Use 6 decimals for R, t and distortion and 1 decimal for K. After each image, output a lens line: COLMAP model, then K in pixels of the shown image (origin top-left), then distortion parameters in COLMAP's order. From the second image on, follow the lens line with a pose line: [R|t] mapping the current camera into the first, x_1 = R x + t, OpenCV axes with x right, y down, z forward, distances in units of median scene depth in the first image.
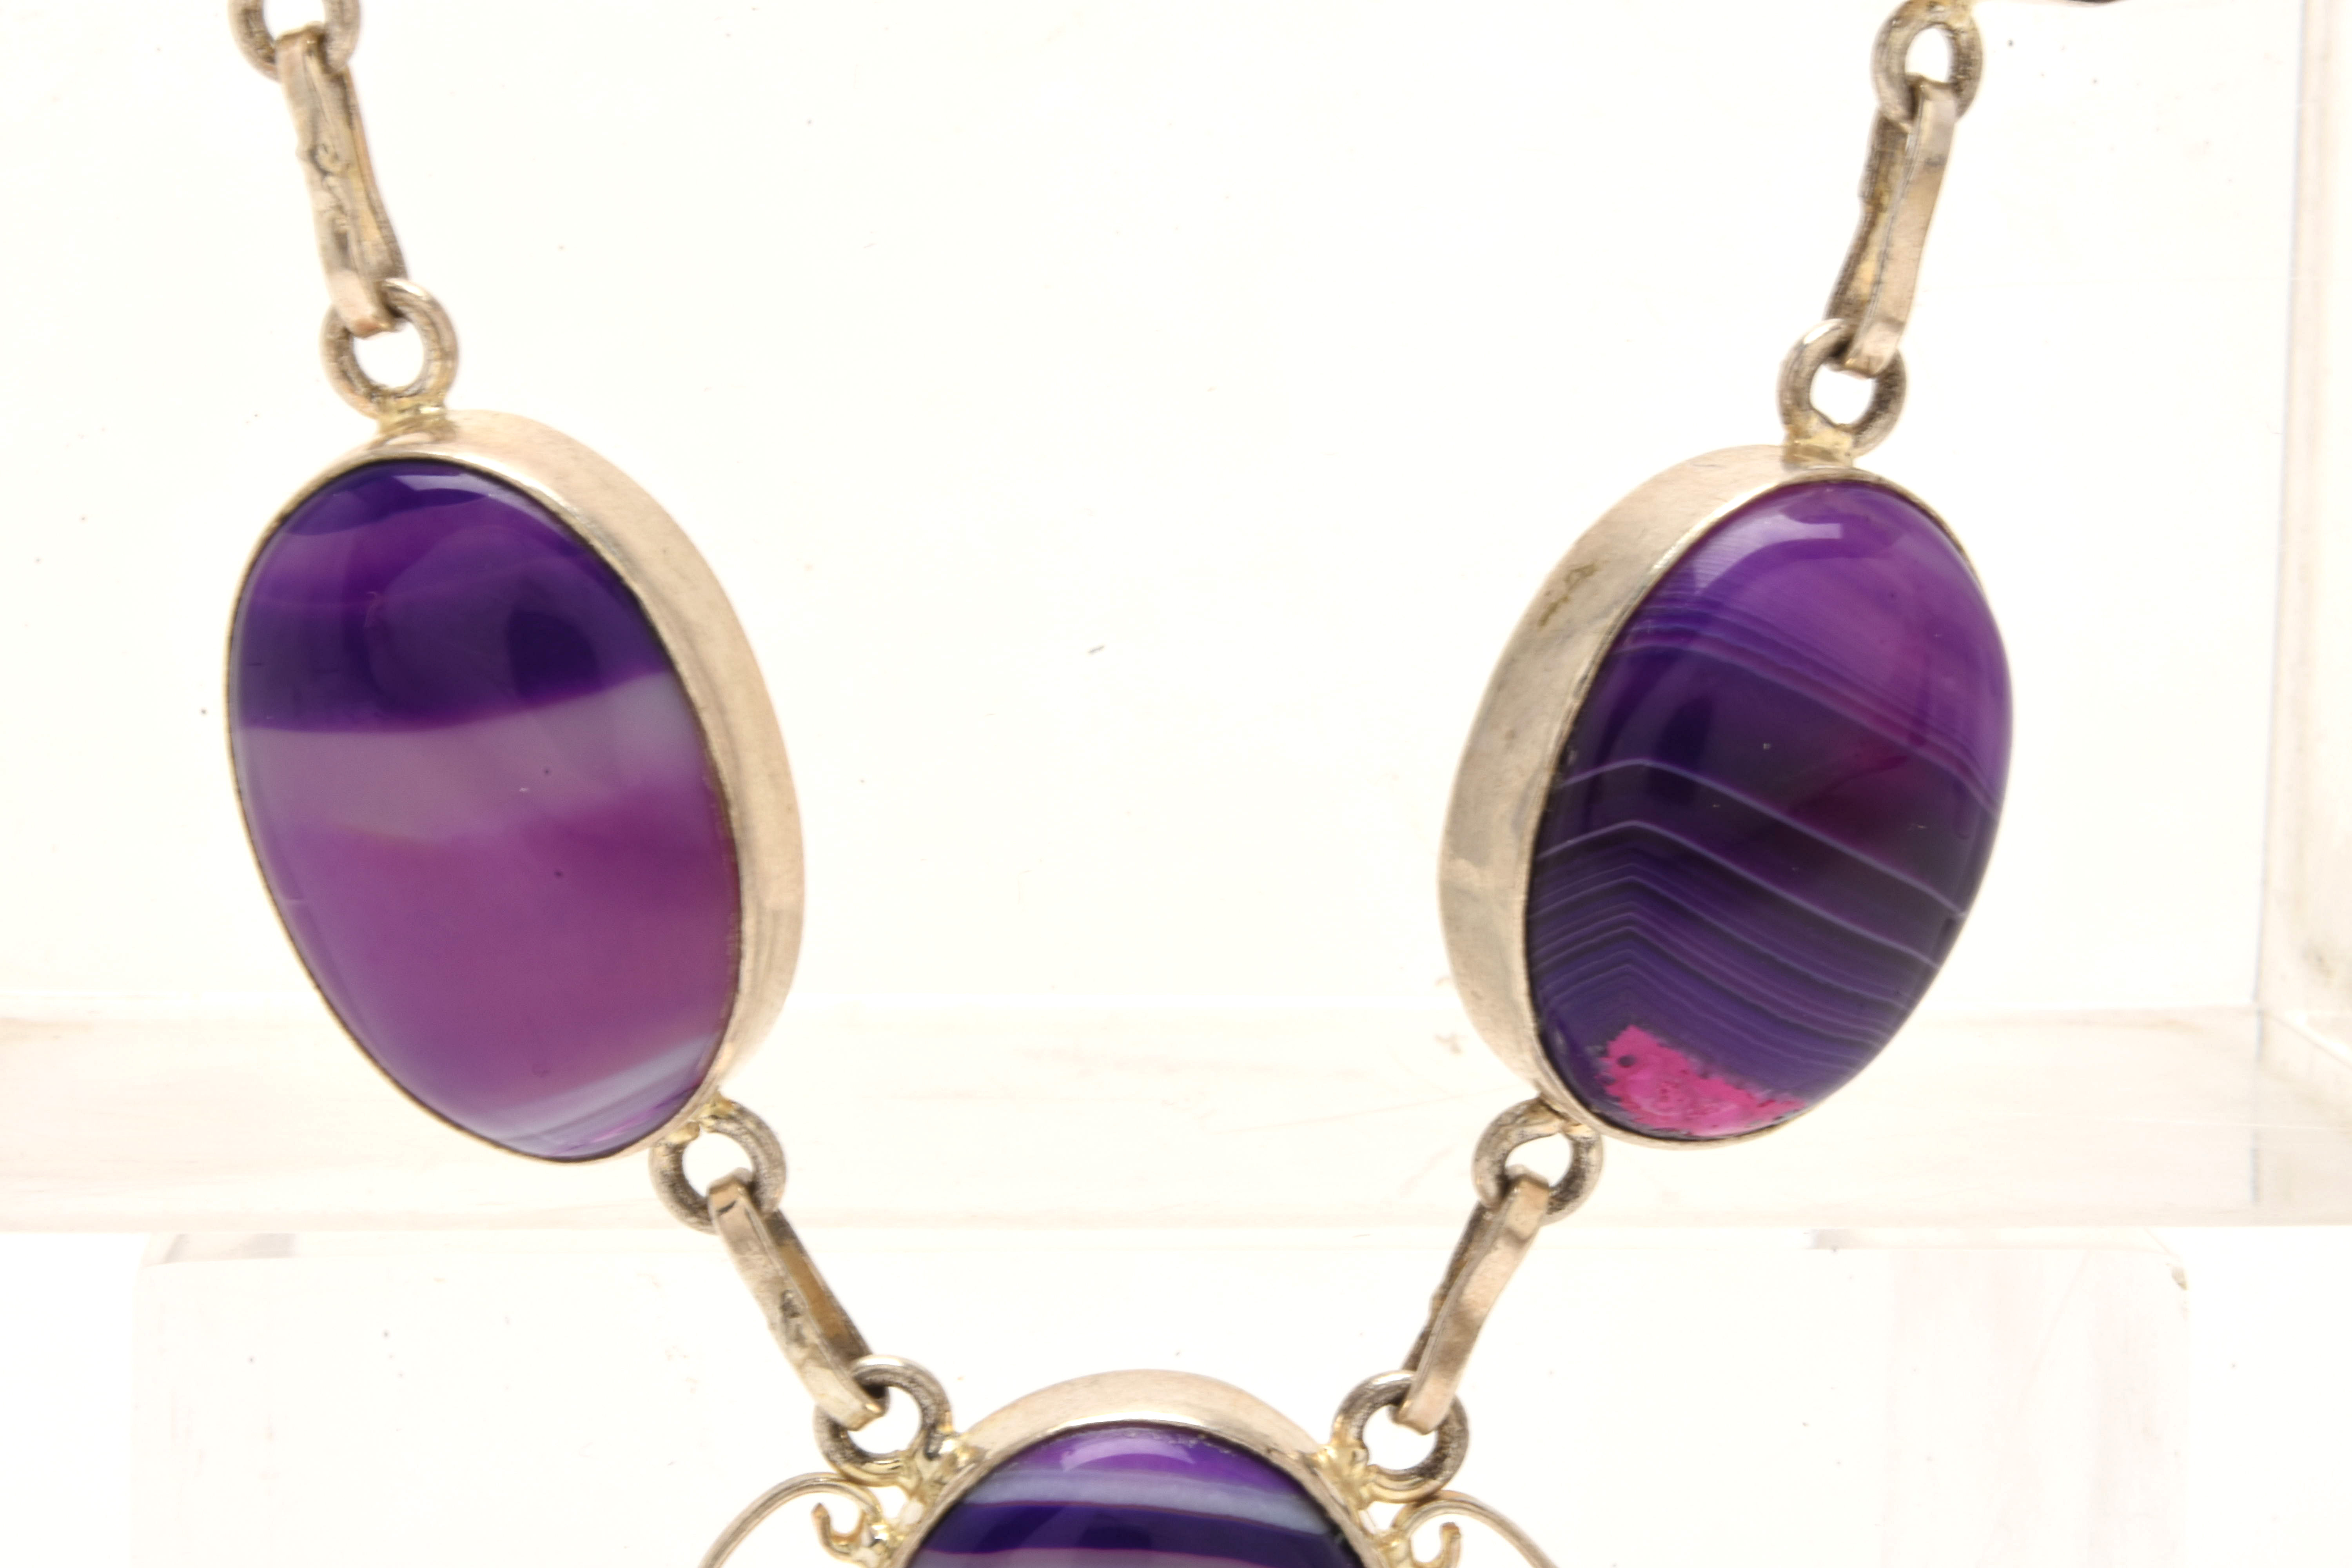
lens RADIAL K [[5398.1, 0, 1152.0], [0, 5398.1, 801.0], [0, 0, 1]] dist [-0.031833, 0.000000]
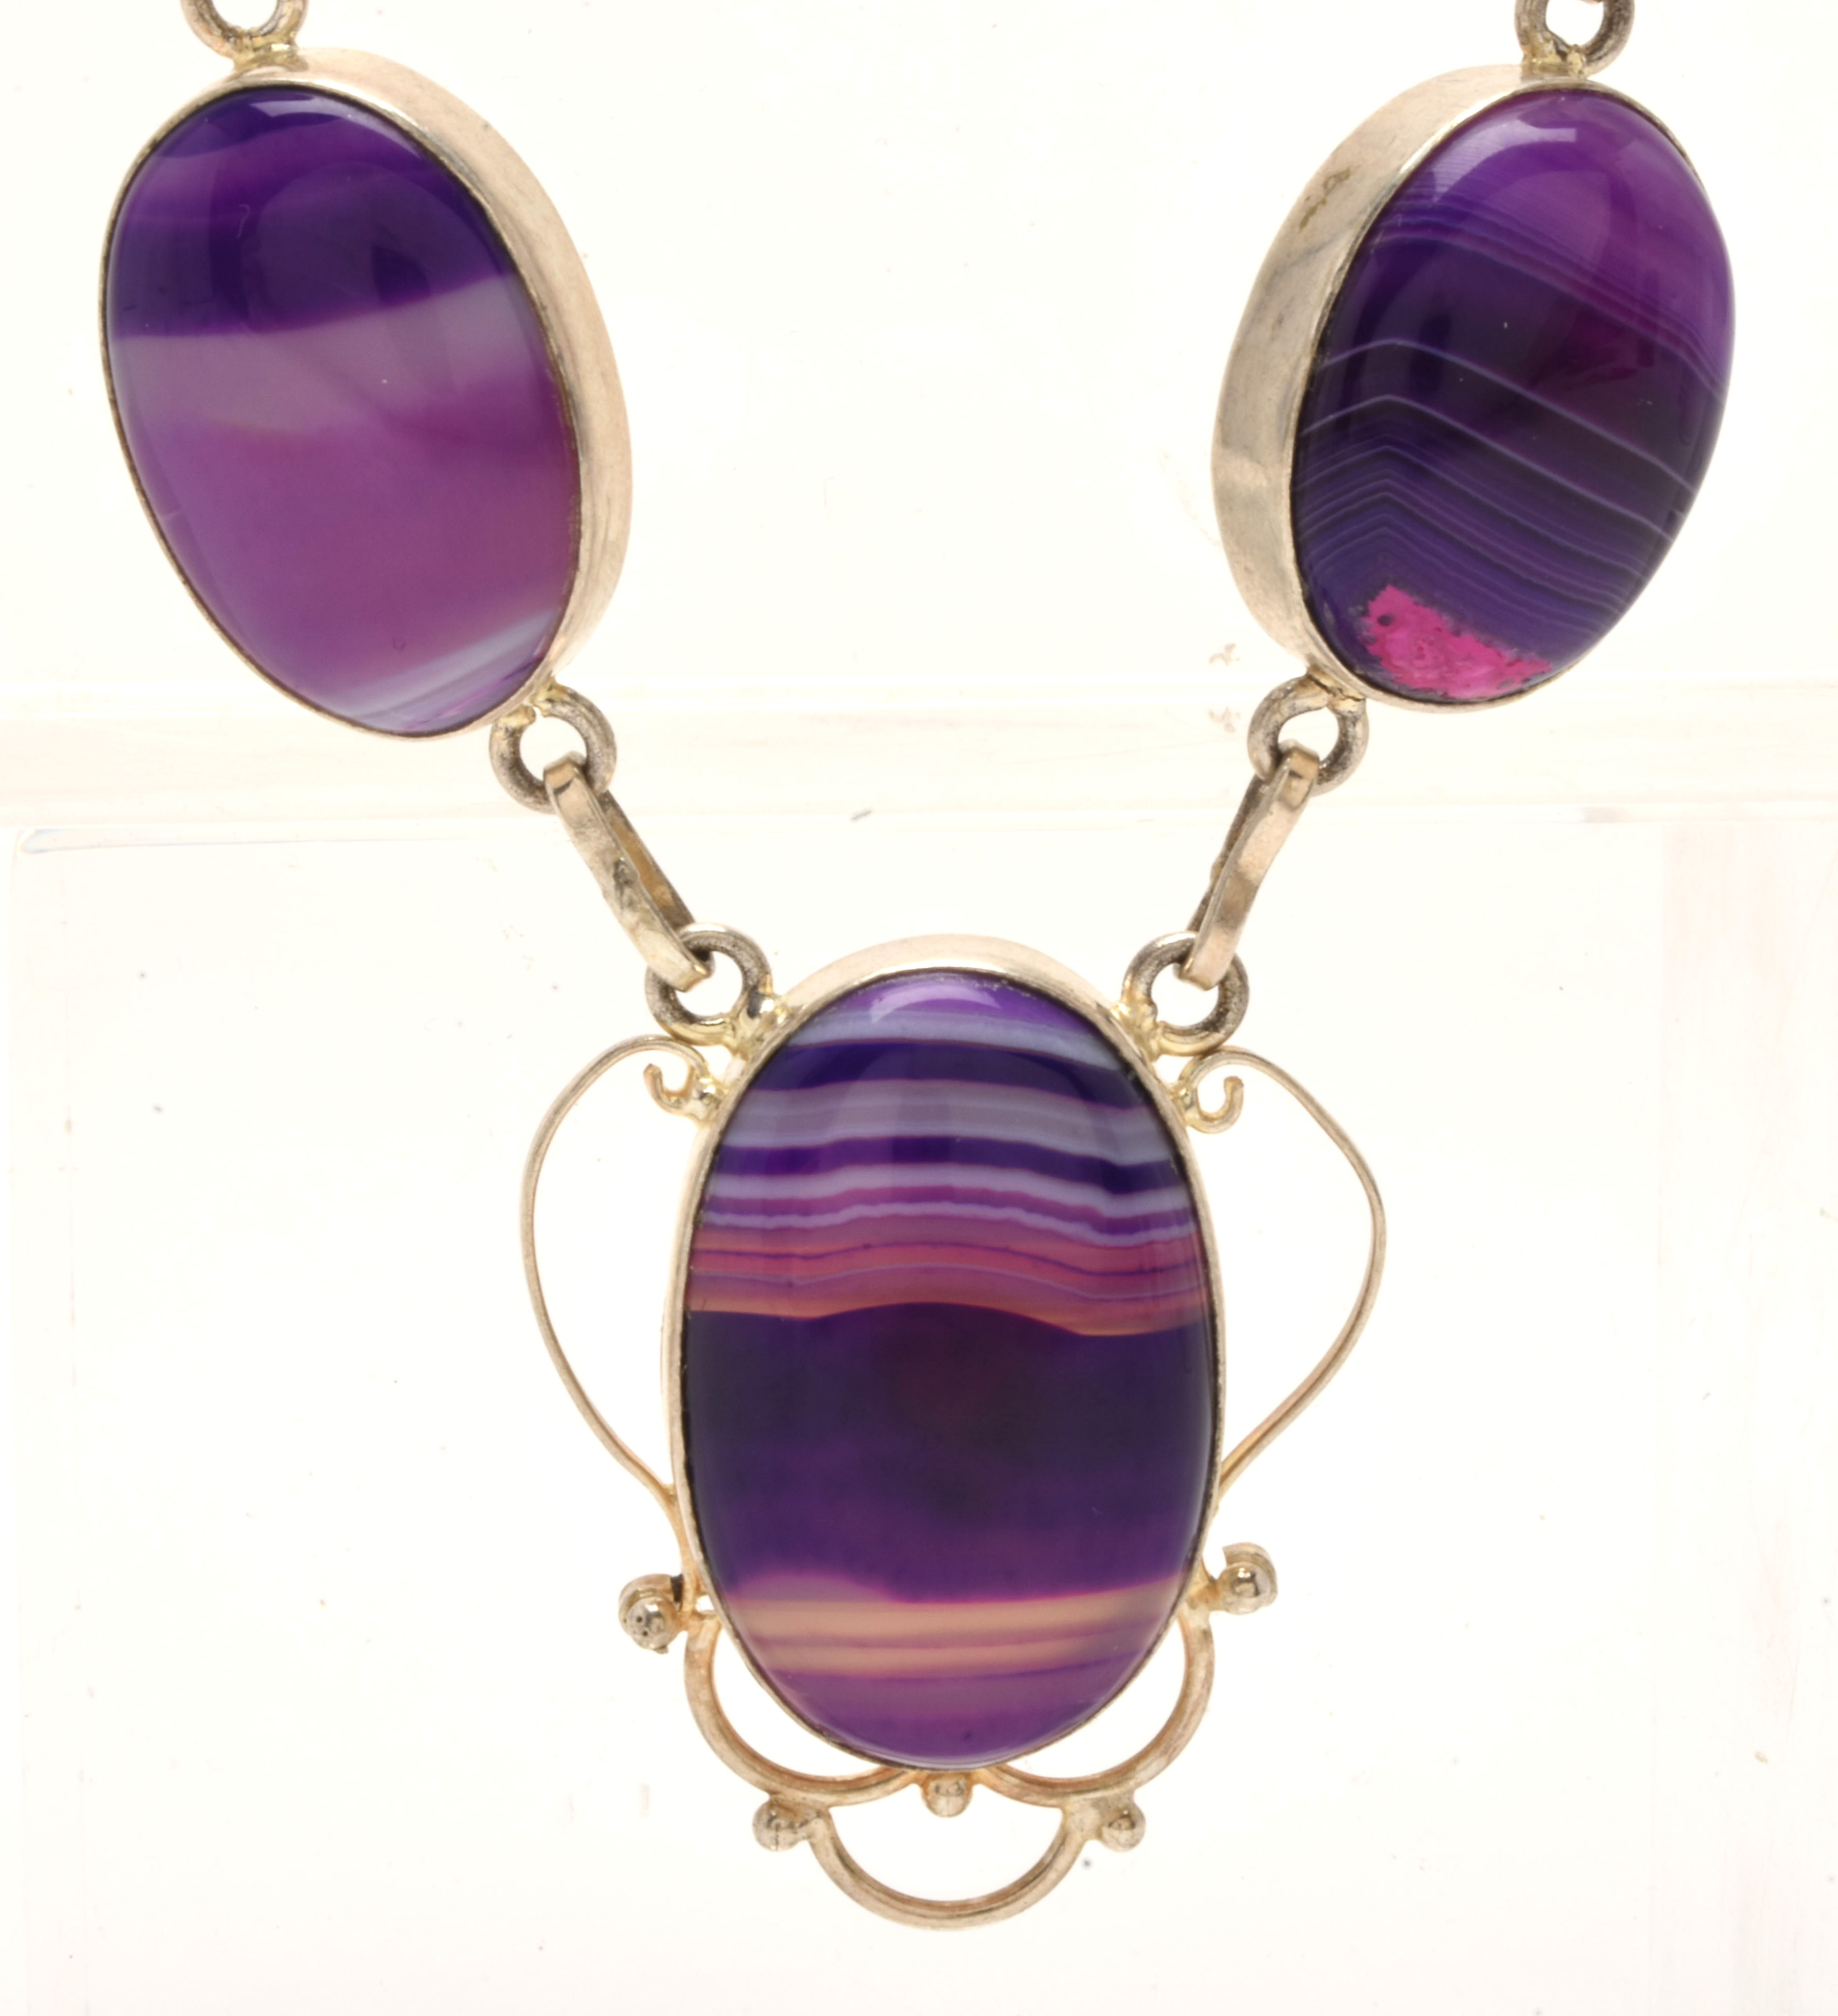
lens RADIAL K [[7163.1, 0, 937.2], [0, 7163.1, 998.9], [0, 0, 1]] dist [-0.000655, 0.000000]
pose [[0.999739, -0.017923, 0.014171, -0.025026], [0.017664, 0.999678, 0.018192, 0.095276], [-0.014492, -0.017937, 0.999734, -0.451491]]
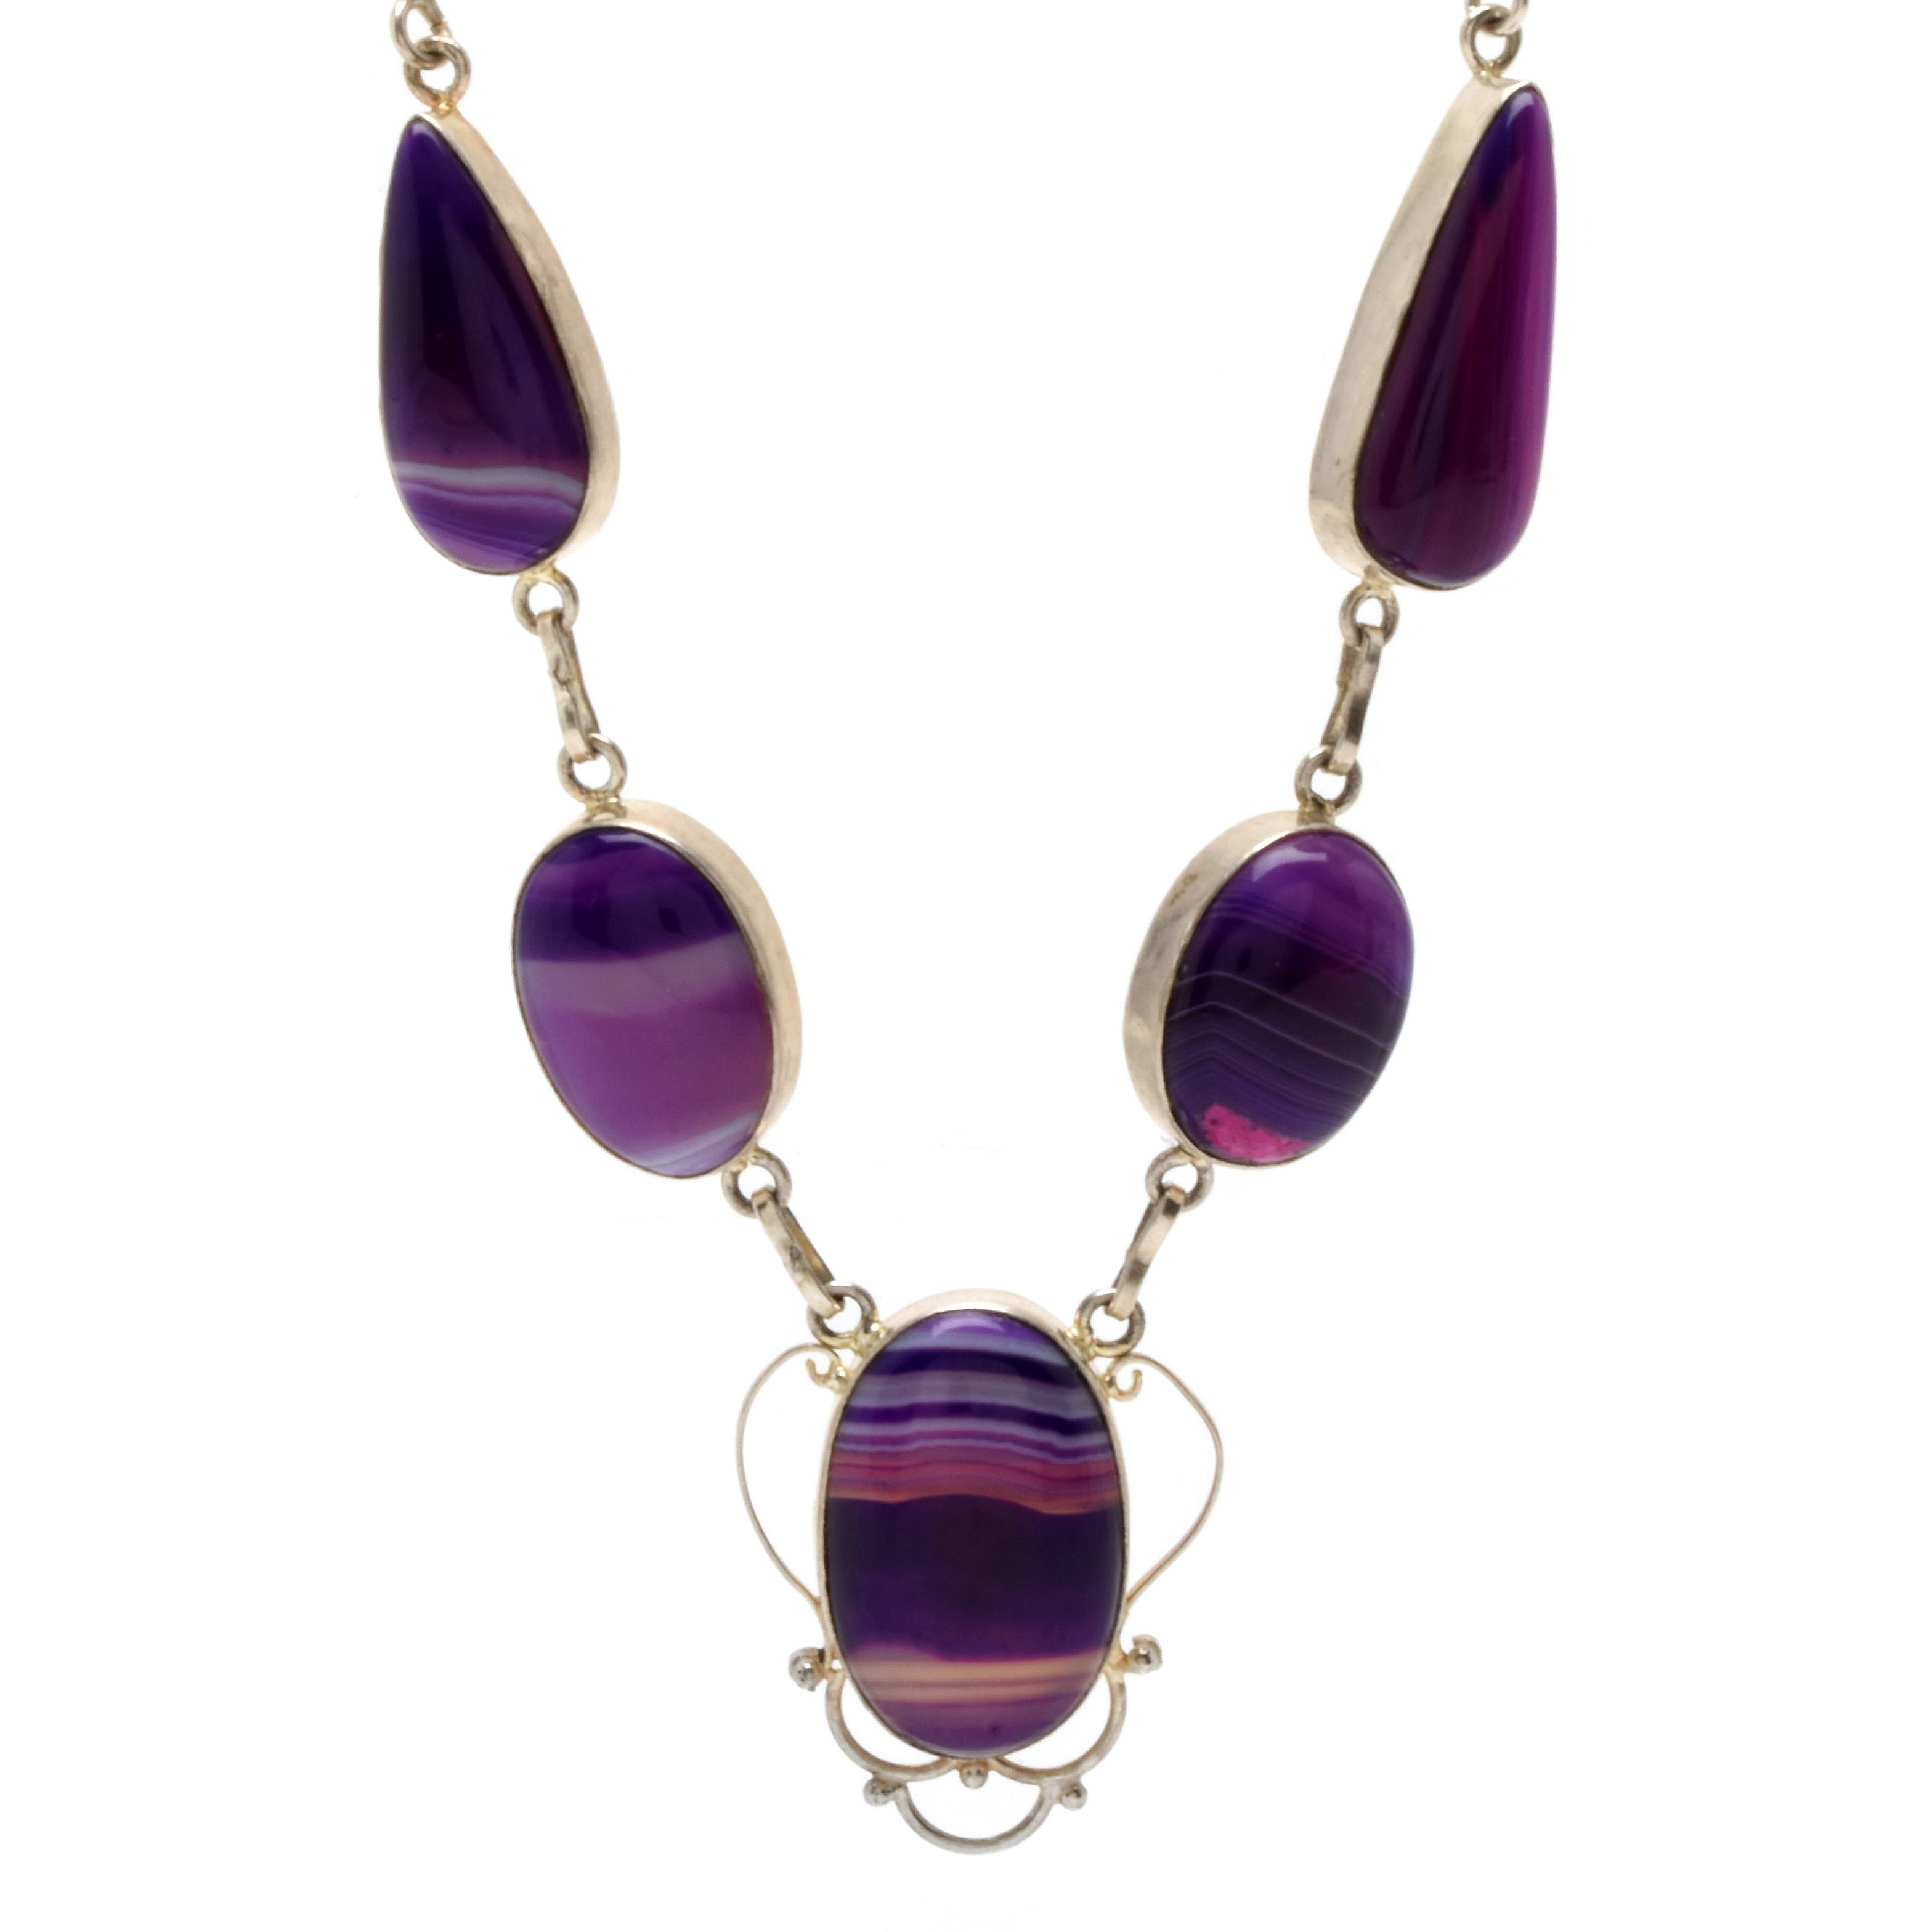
lens RADIAL K [[8055.8, 0, 961.5], [0, 8055.8, 967.0], [0, 0, 1]] dist [0.191068, 0.000000]
pose [[0.999845, -0.006667, -0.016307, 0.042448], [0.006522, 0.999939, -0.008939, 0.016515], [0.016366, 0.008831, 0.999827, -1.954511]]
